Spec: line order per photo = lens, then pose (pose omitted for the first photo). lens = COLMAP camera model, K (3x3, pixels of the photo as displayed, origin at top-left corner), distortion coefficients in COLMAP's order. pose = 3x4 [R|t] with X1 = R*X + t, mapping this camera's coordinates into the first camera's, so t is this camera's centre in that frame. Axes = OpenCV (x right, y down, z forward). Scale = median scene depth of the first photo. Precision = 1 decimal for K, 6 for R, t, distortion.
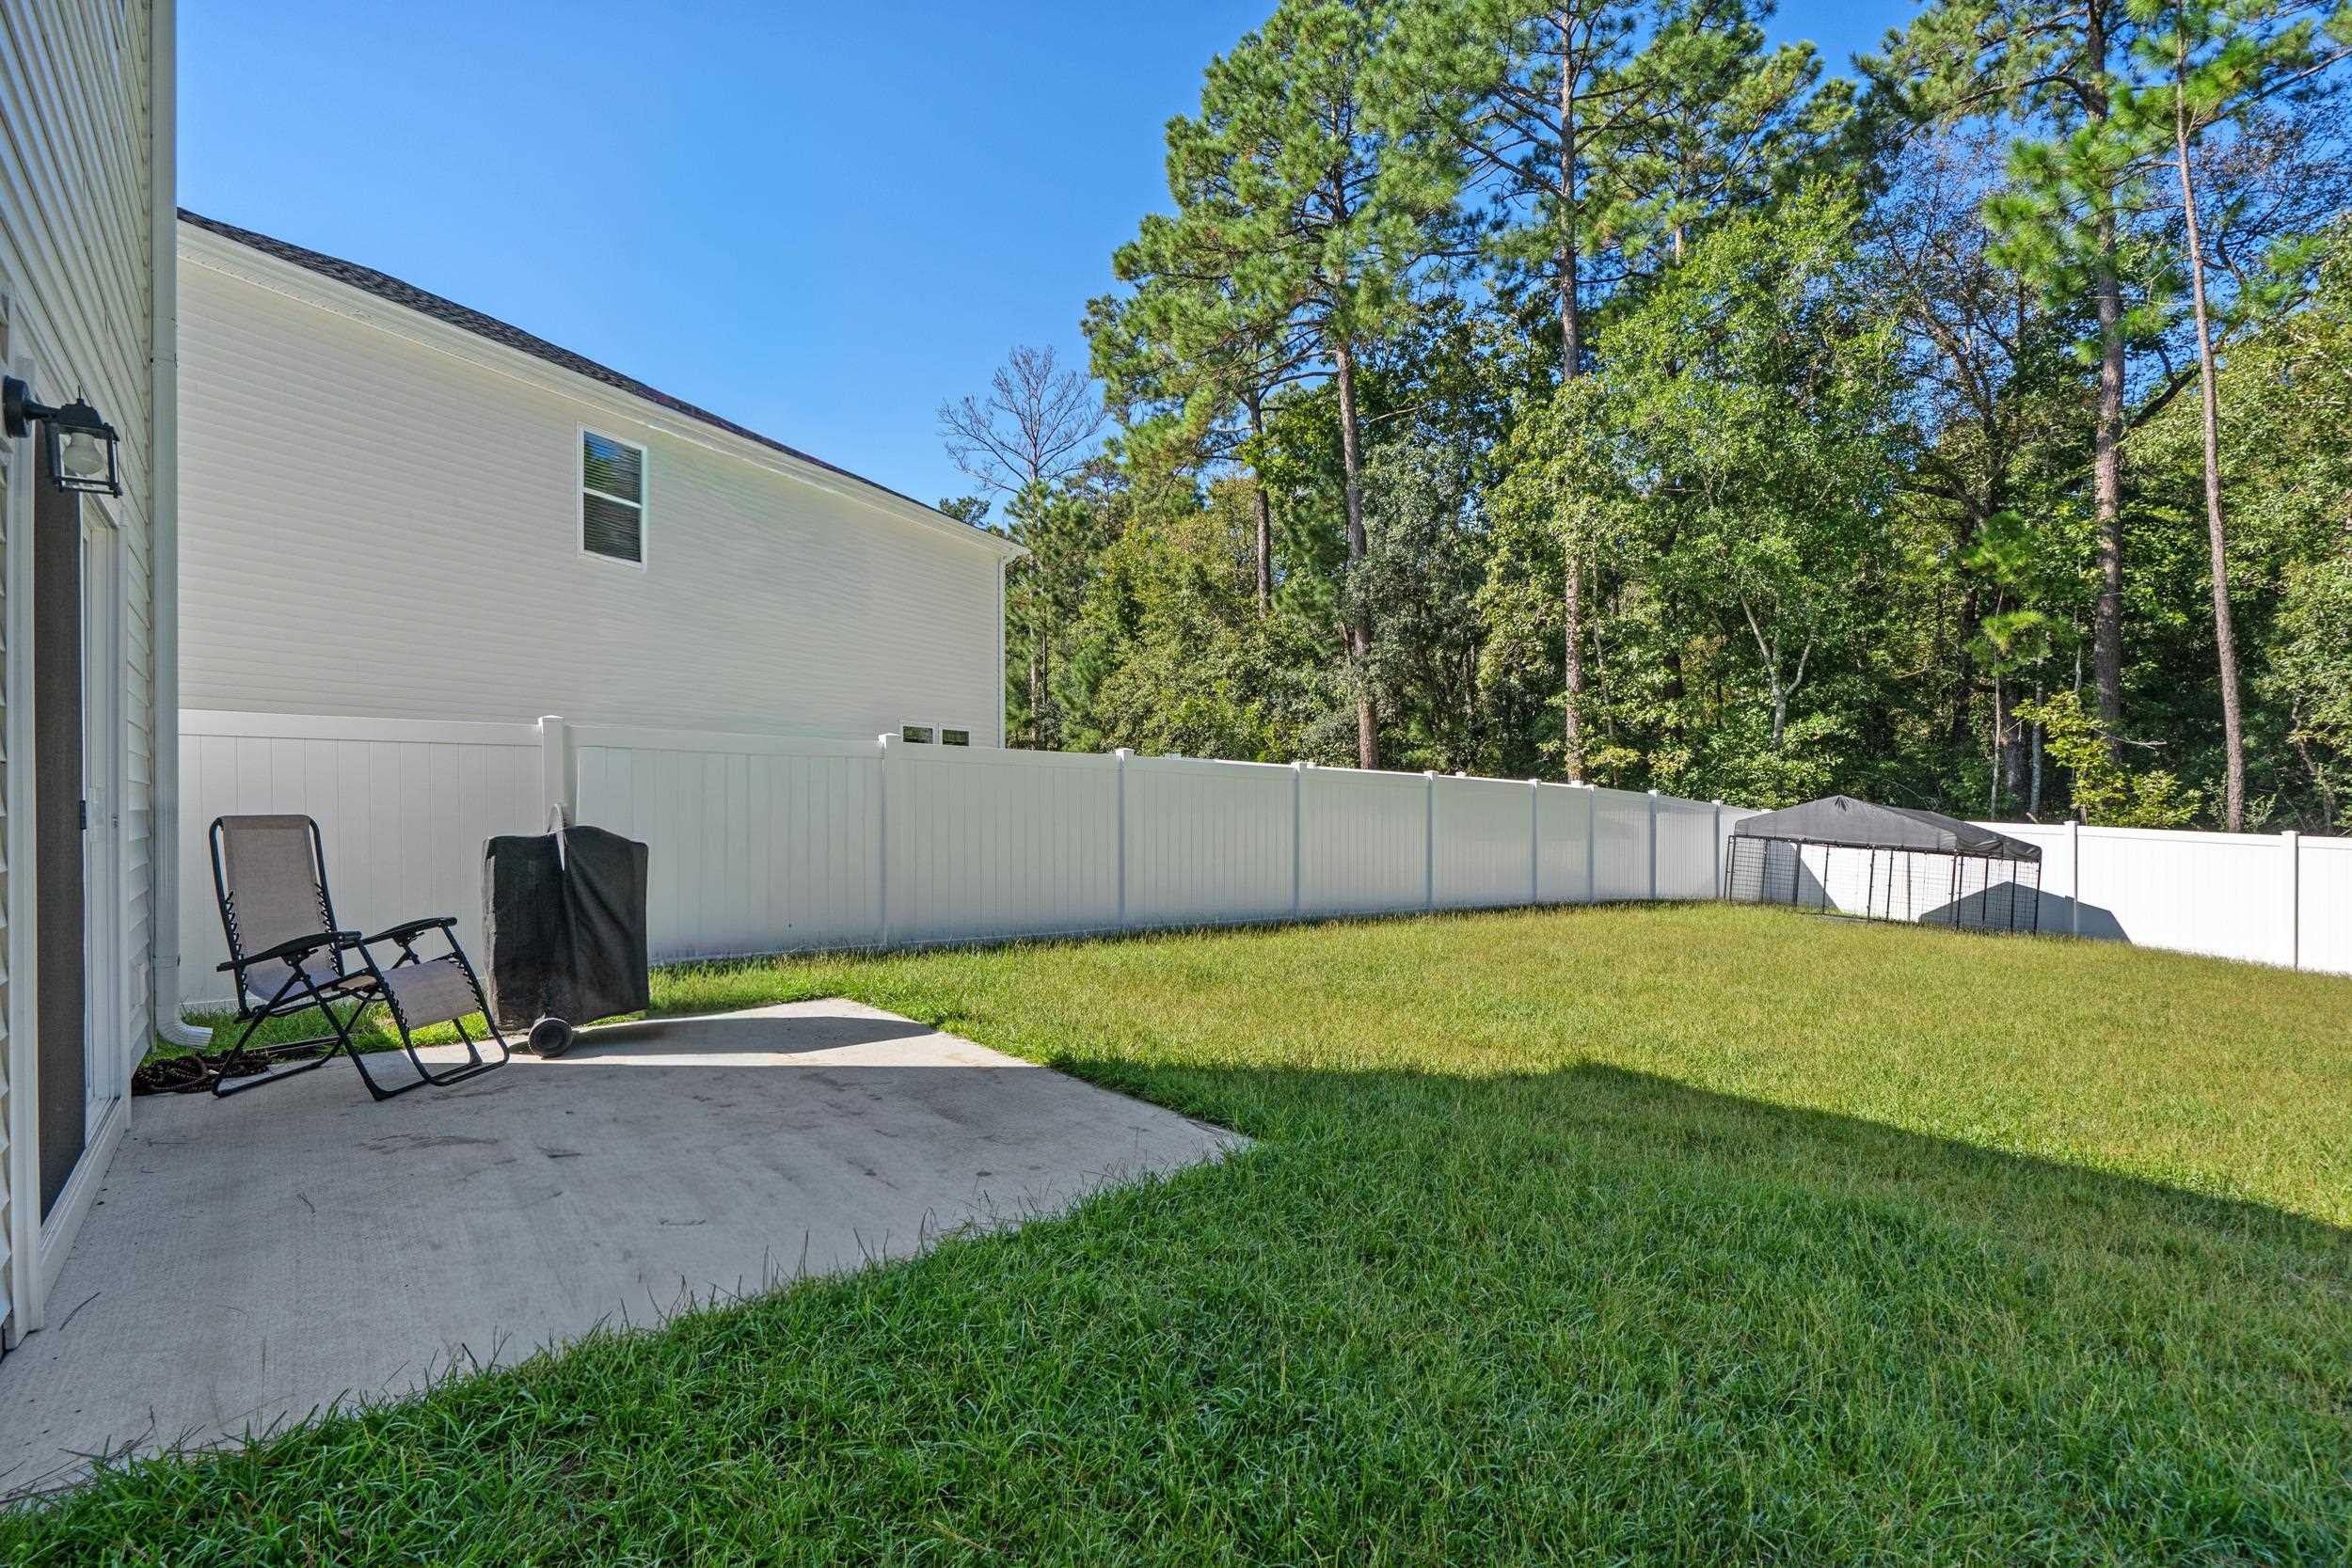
lens RADIAL K [[1066.5, 0, 1195.2], [0, 1066.5, 809.3], [0, 0, 1]] dist [0.002154, -0.000298]
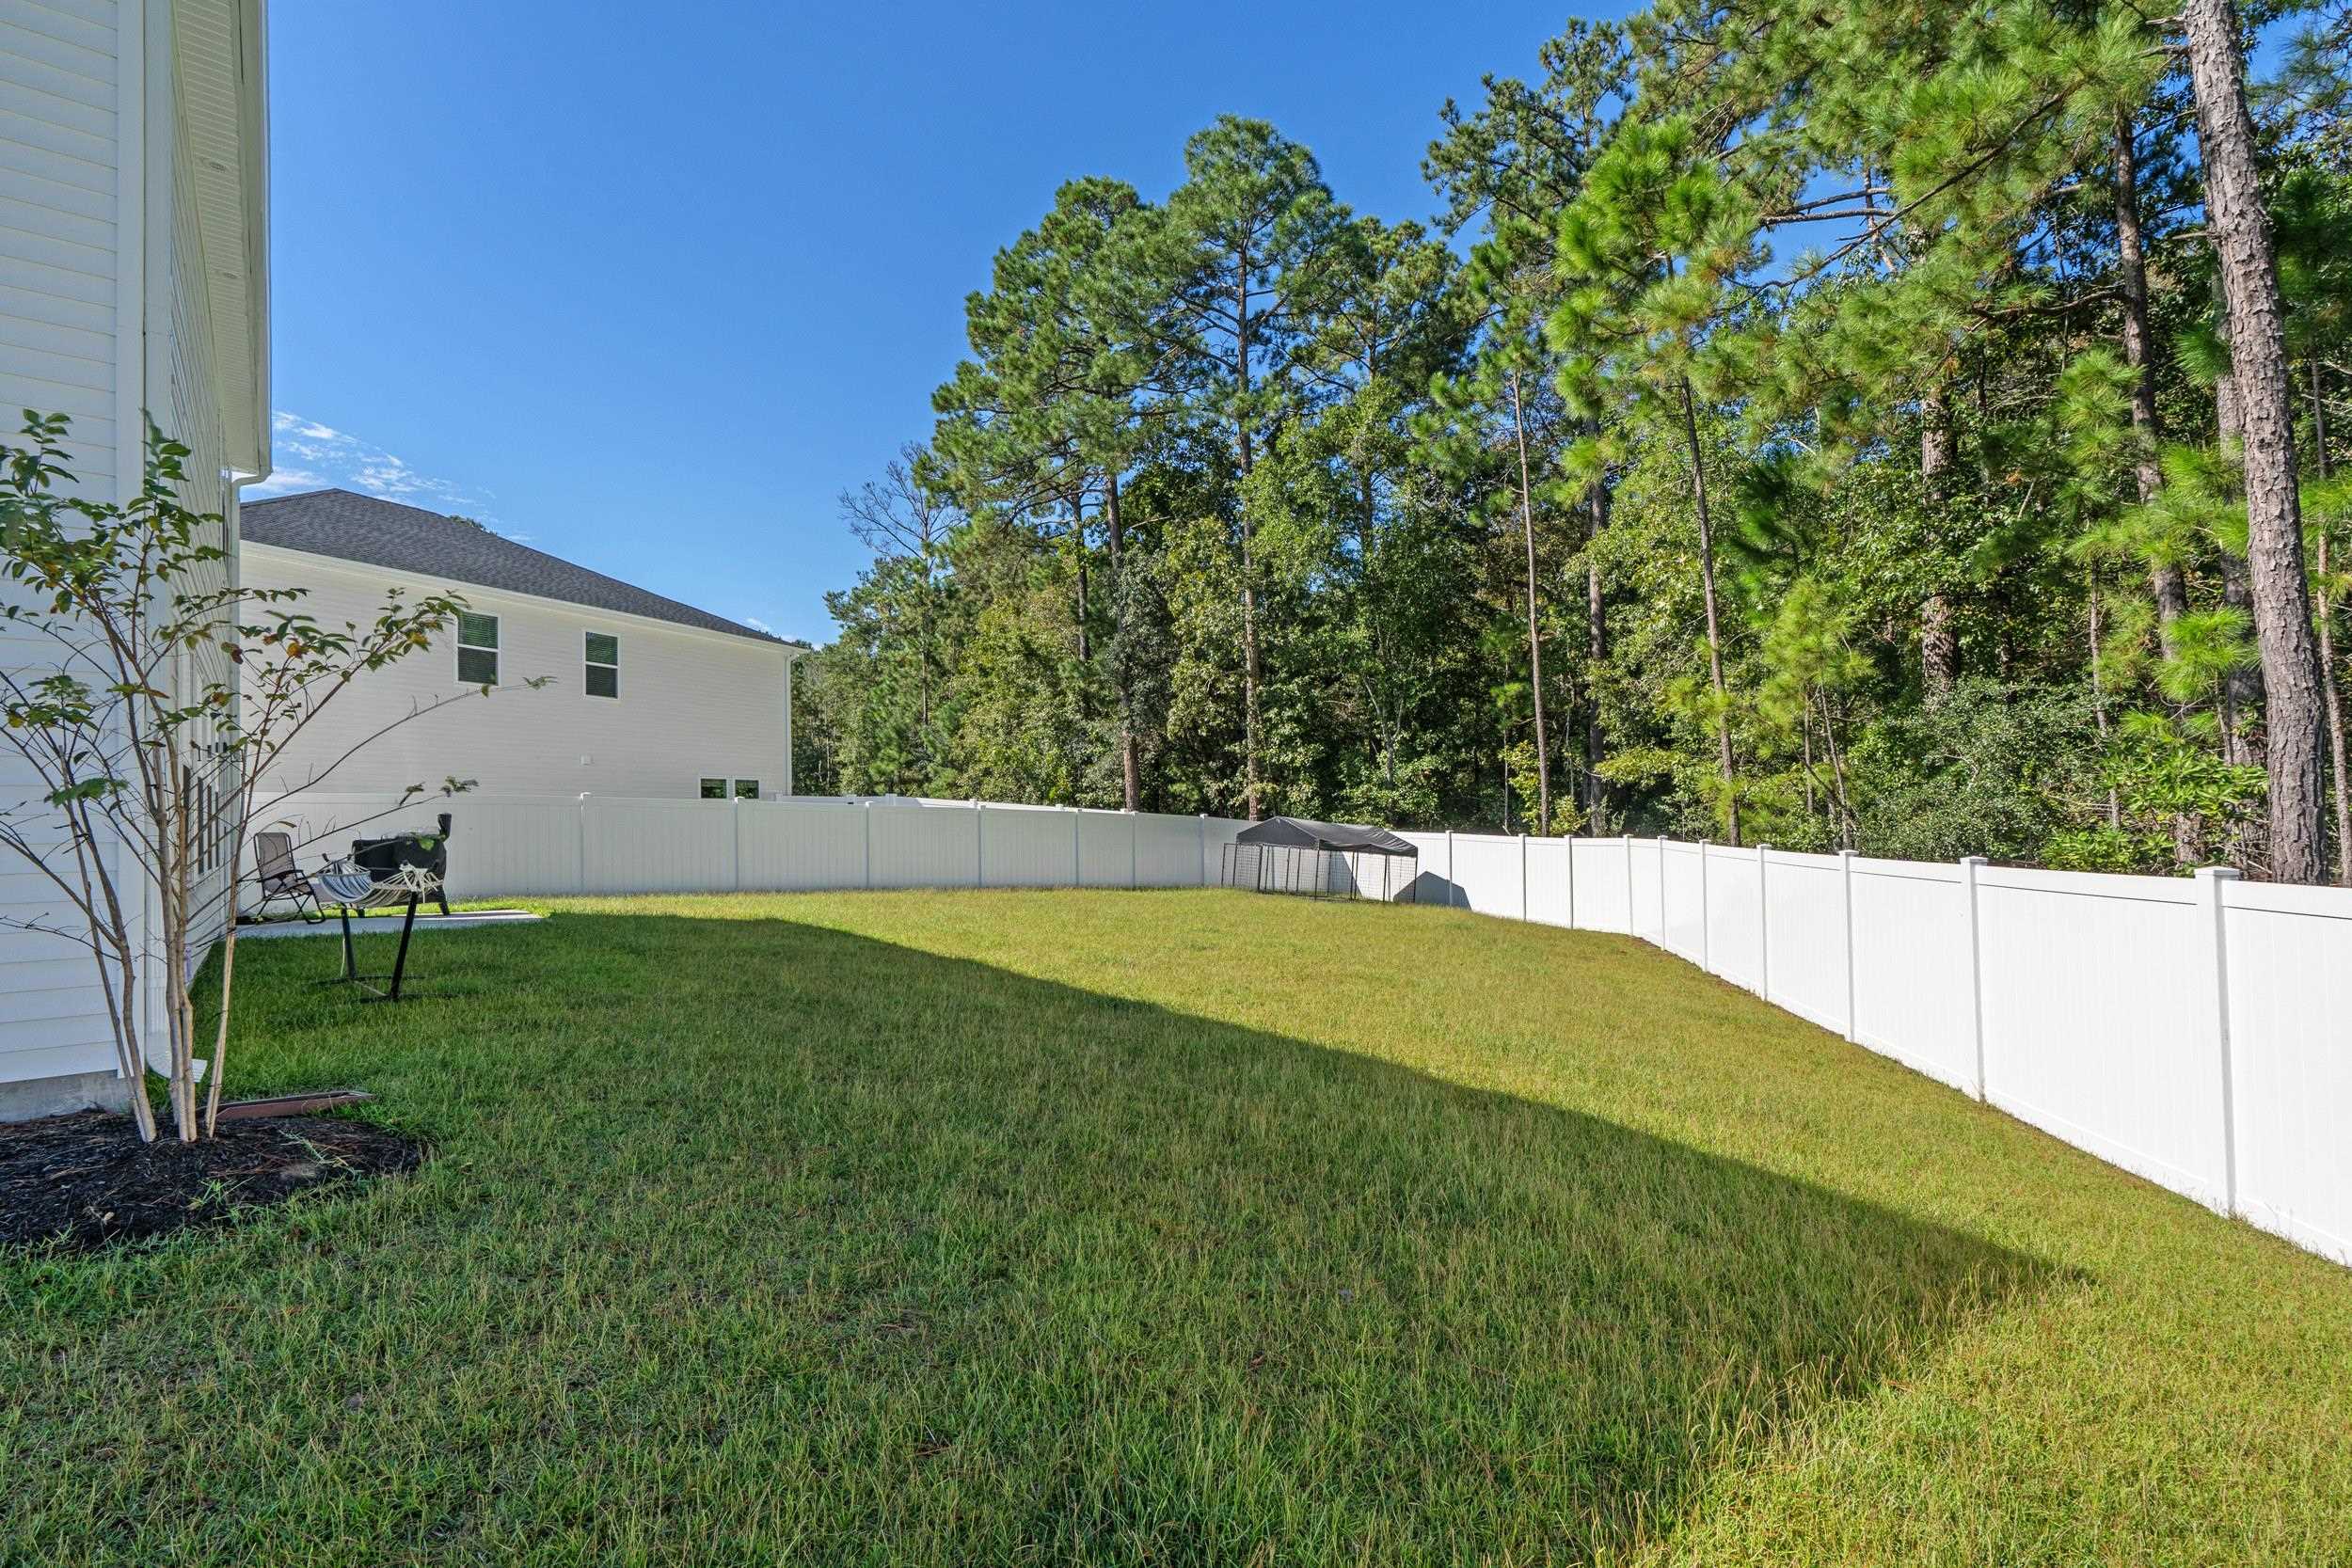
lens RADIAL K [[1066.5, 0, 1182.6], [0, 1066.5, 831.2], [0, 0, 1]] dist [0.002154, -0.000298]
pose [[0.999850, -0.013639, -0.010691, 0.363916], [0.013566, 0.999885, -0.006837, 0.013564], [0.010783, 0.006691, 0.999919, -0.417310]]
